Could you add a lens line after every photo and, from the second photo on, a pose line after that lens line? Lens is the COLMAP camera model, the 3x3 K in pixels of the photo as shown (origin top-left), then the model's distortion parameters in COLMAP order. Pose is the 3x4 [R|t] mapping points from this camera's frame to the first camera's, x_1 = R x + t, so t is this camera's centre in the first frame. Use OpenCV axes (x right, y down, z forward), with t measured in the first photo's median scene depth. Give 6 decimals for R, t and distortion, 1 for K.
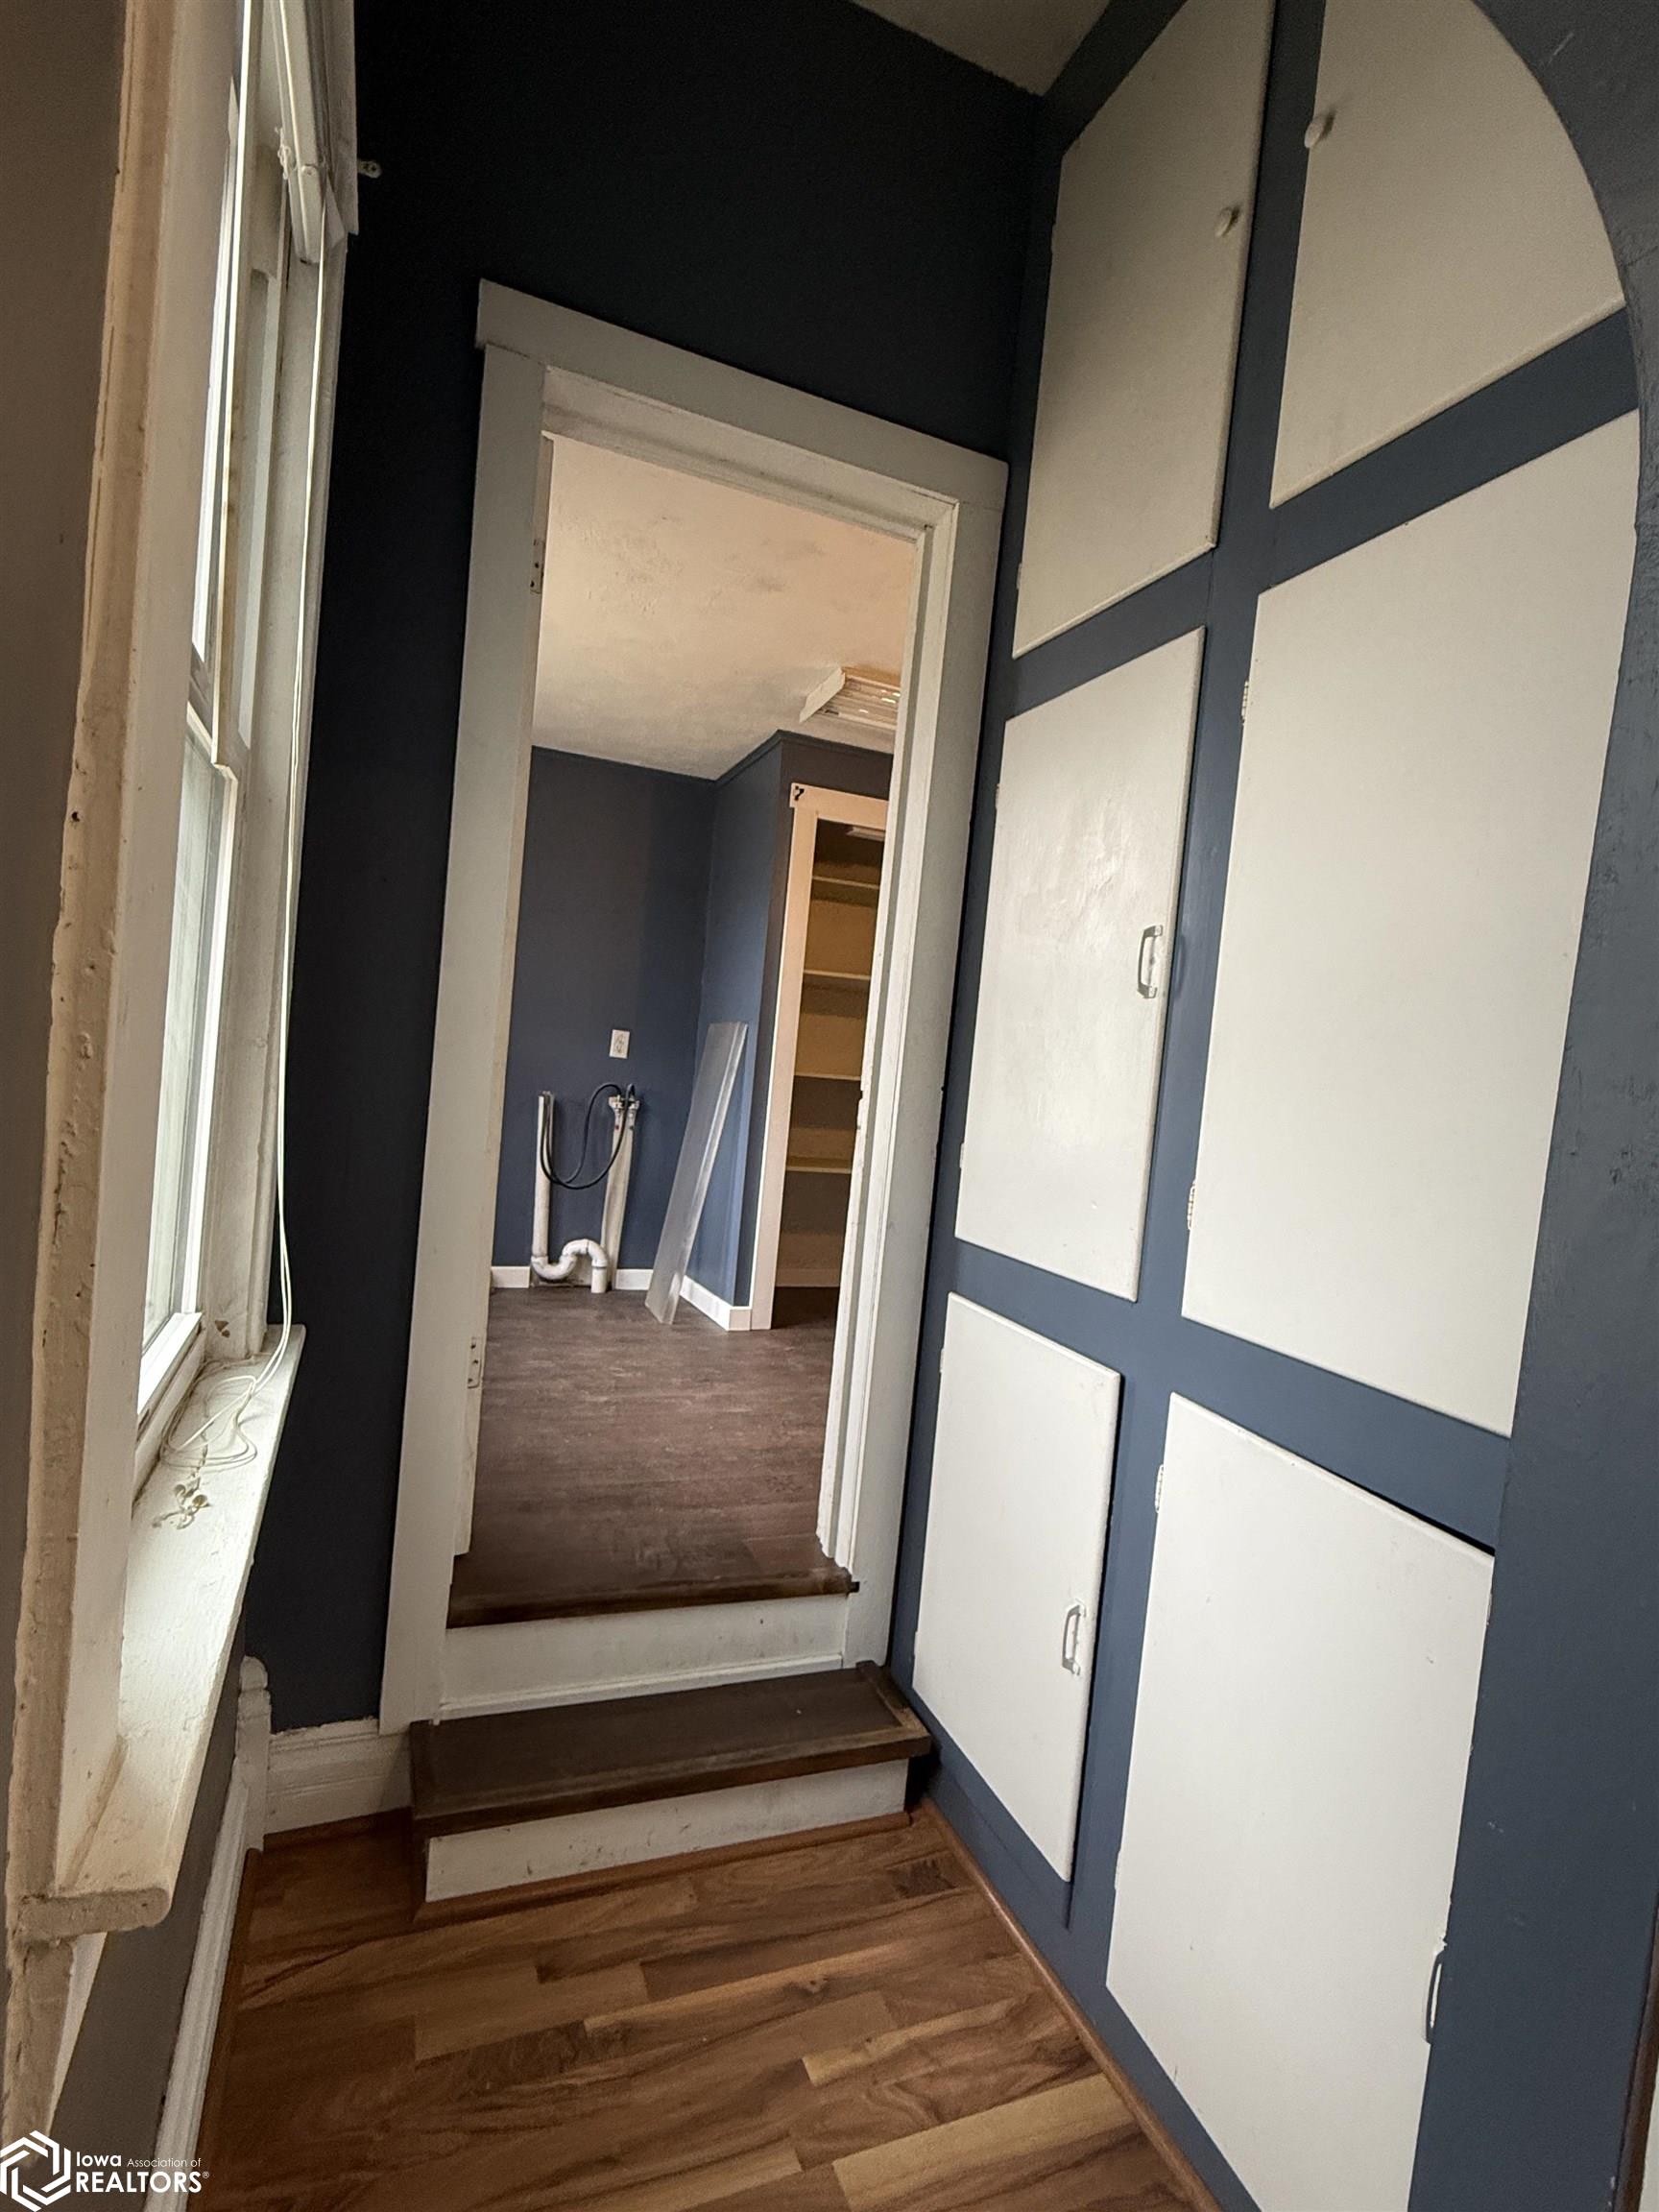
lens RADIAL K [[1099.1, 0, 824.3], [0, 1099.1, 1110.3], [0, 0, 1]] dist [-0.000678, -0.000100]
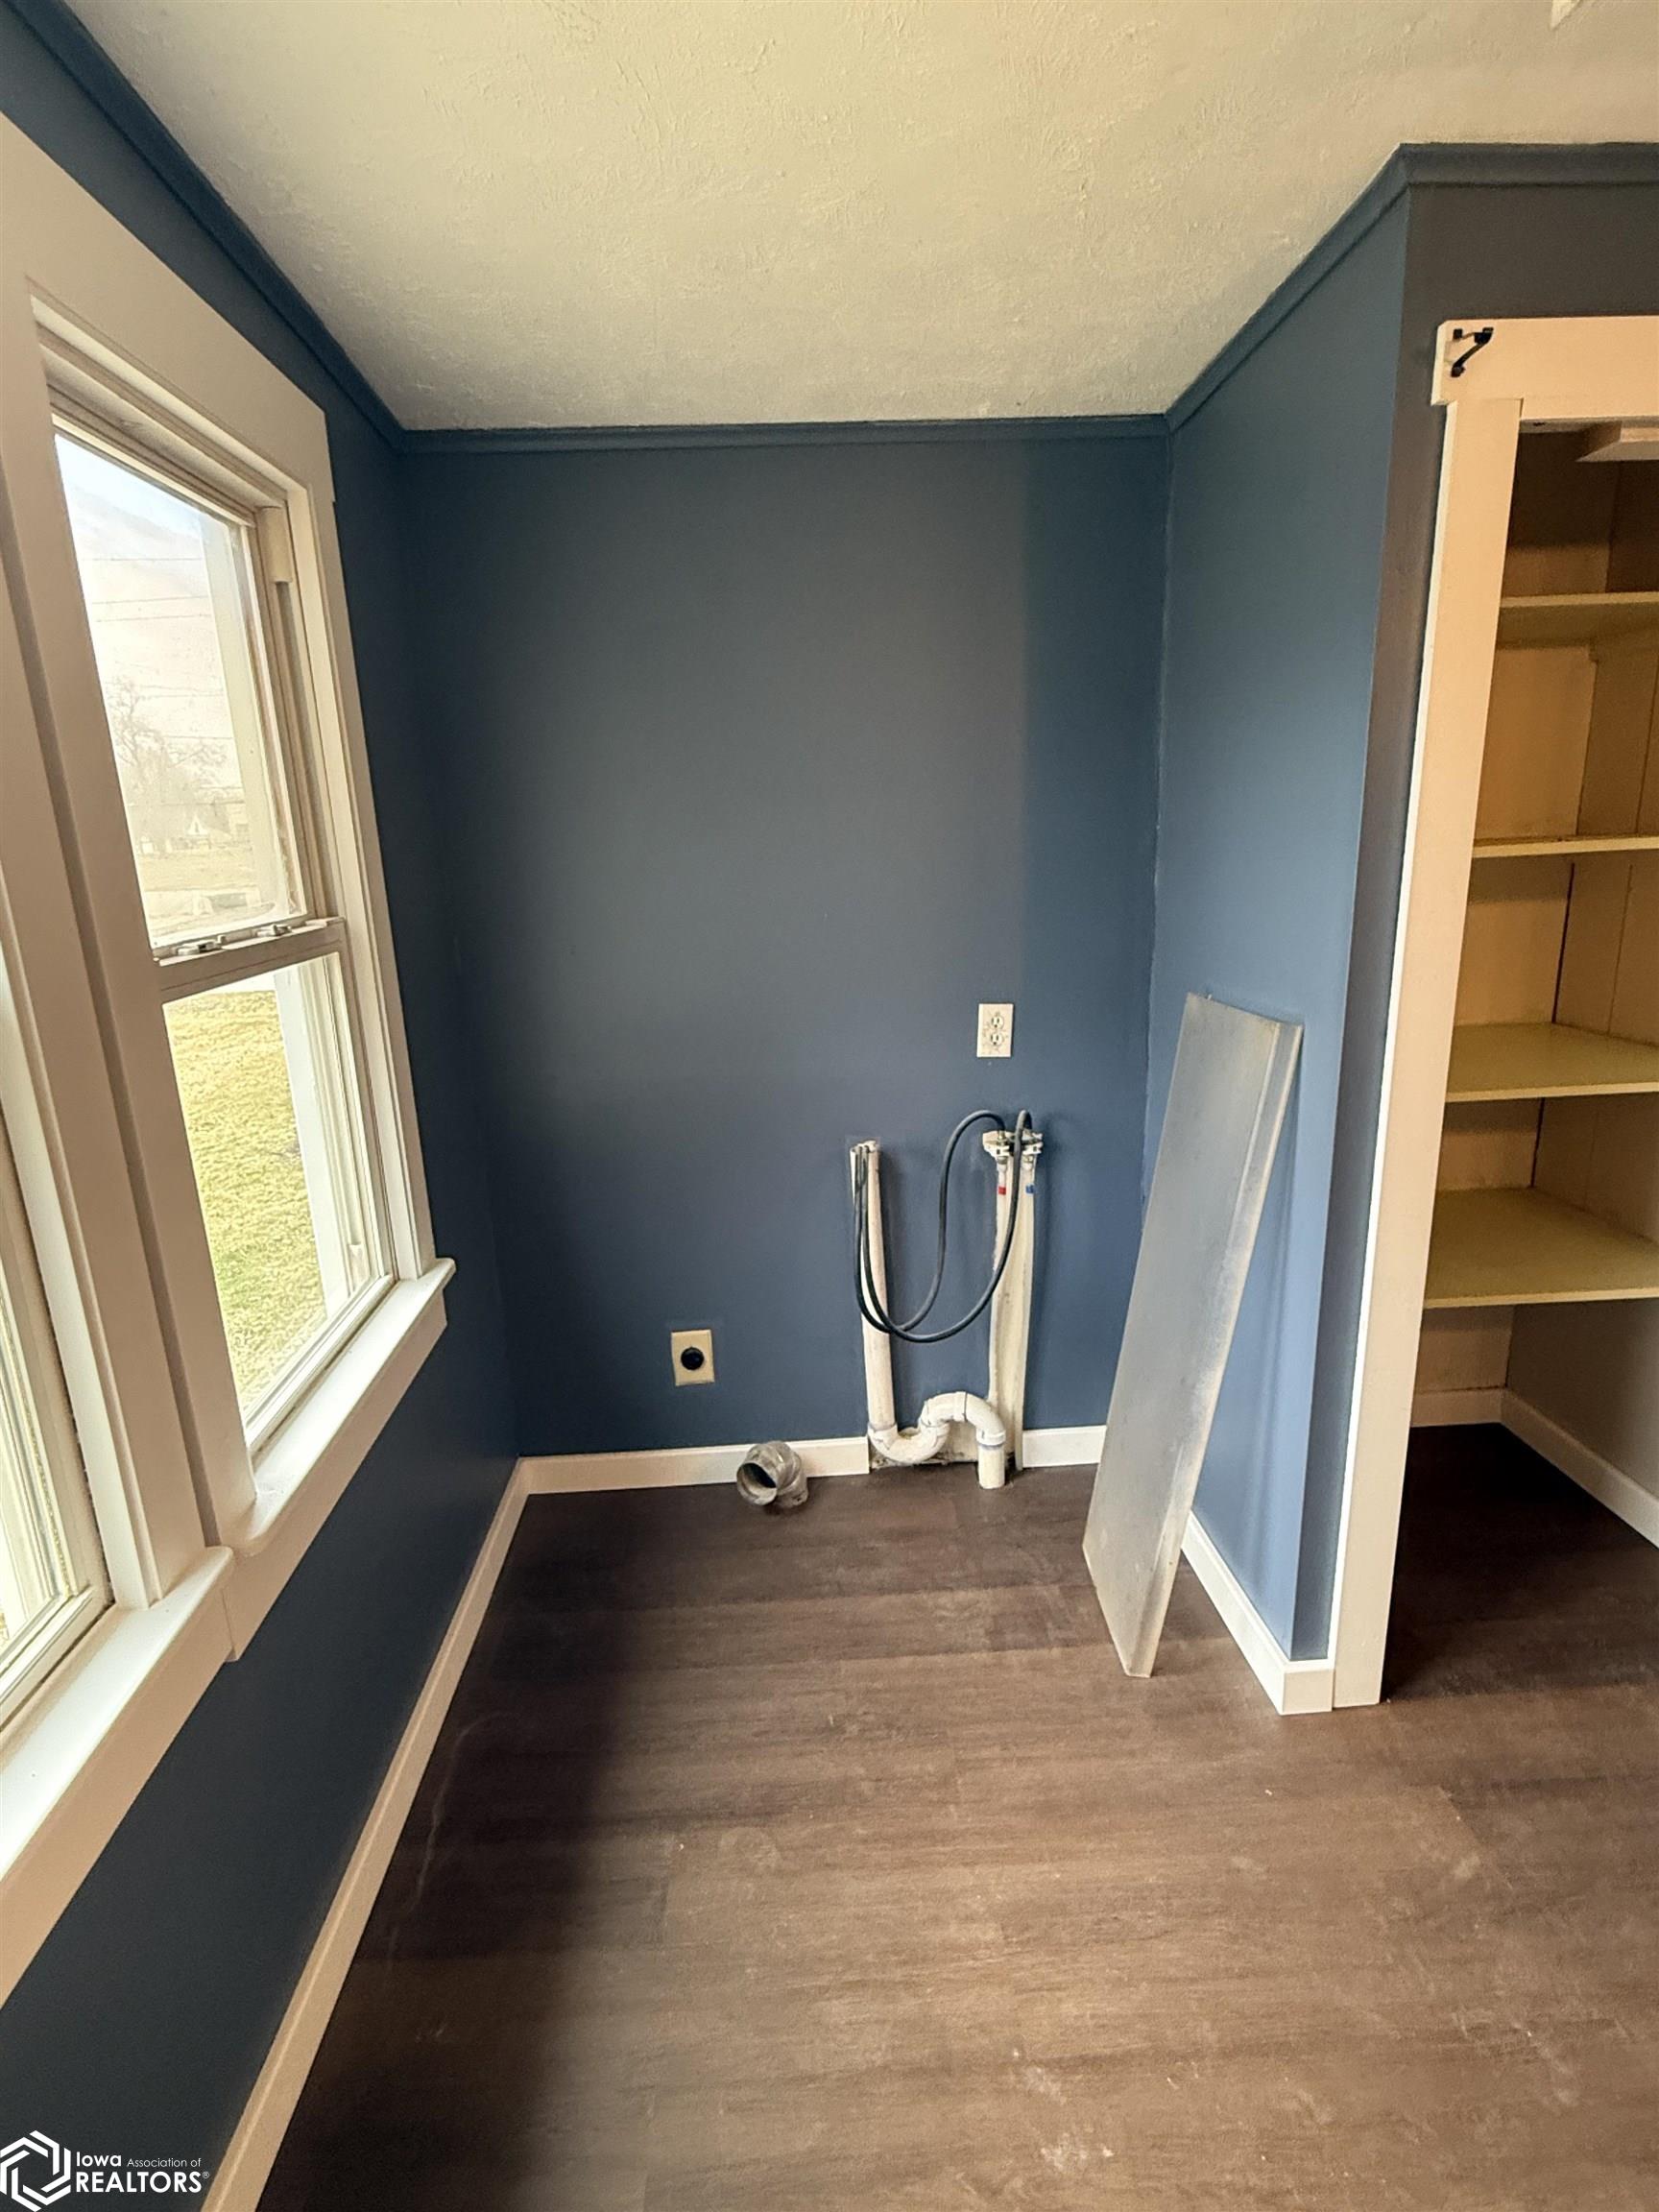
lens RADIAL K [[1099.1, 0, 813.7], [0, 1099.1, 1098.0], [0, 0, 1]] dist [-0.000678, -0.000100]
pose [[0.930976, -0.038236, -0.363072, -0.181843], [0.108489, 0.978550, 0.175129, -0.283309], [0.348588, -0.202430, 0.915155, 1.121243]]
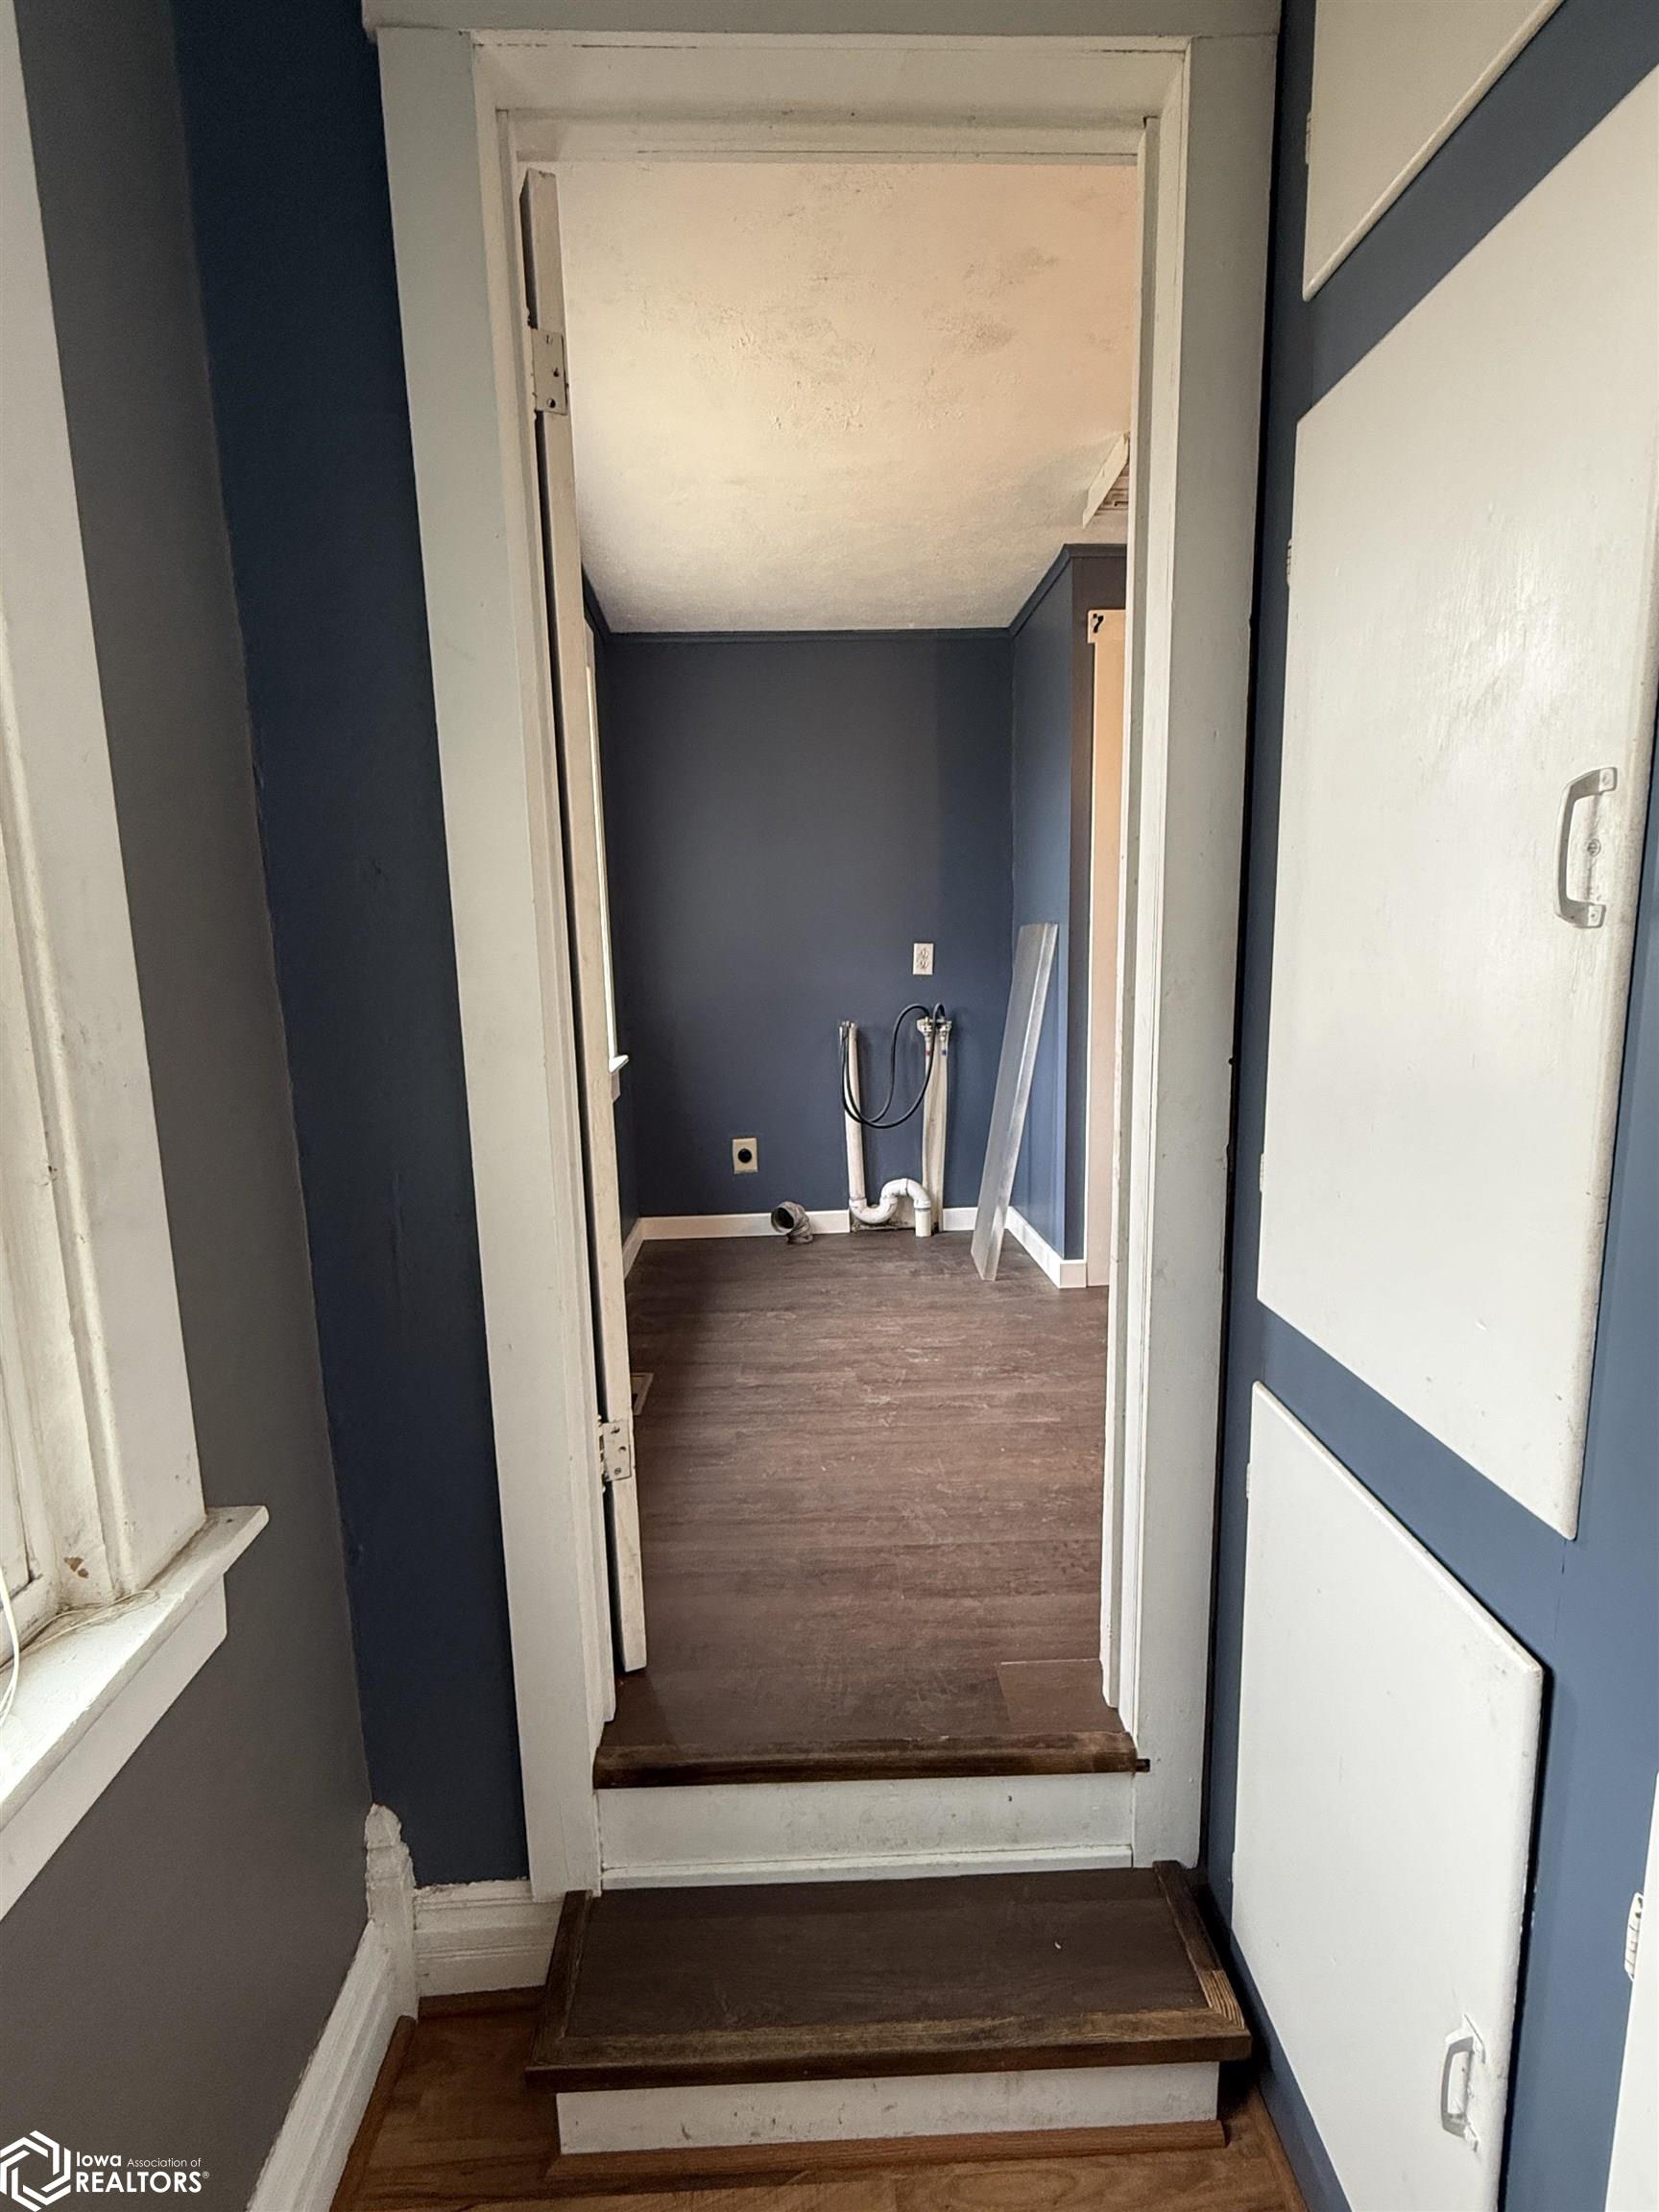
lens RADIAL K [[1099.1, 0, 824.2], [0, 1099.1, 1111.3], [0, 0, 1]] dist [-0.000678, -0.000100]
pose [[0.932303, -0.054235, -0.357588, 0.108051], [0.094577, 0.990849, 0.096300, -0.070477], [0.349093, -0.123600, 0.928901, 0.306491]]
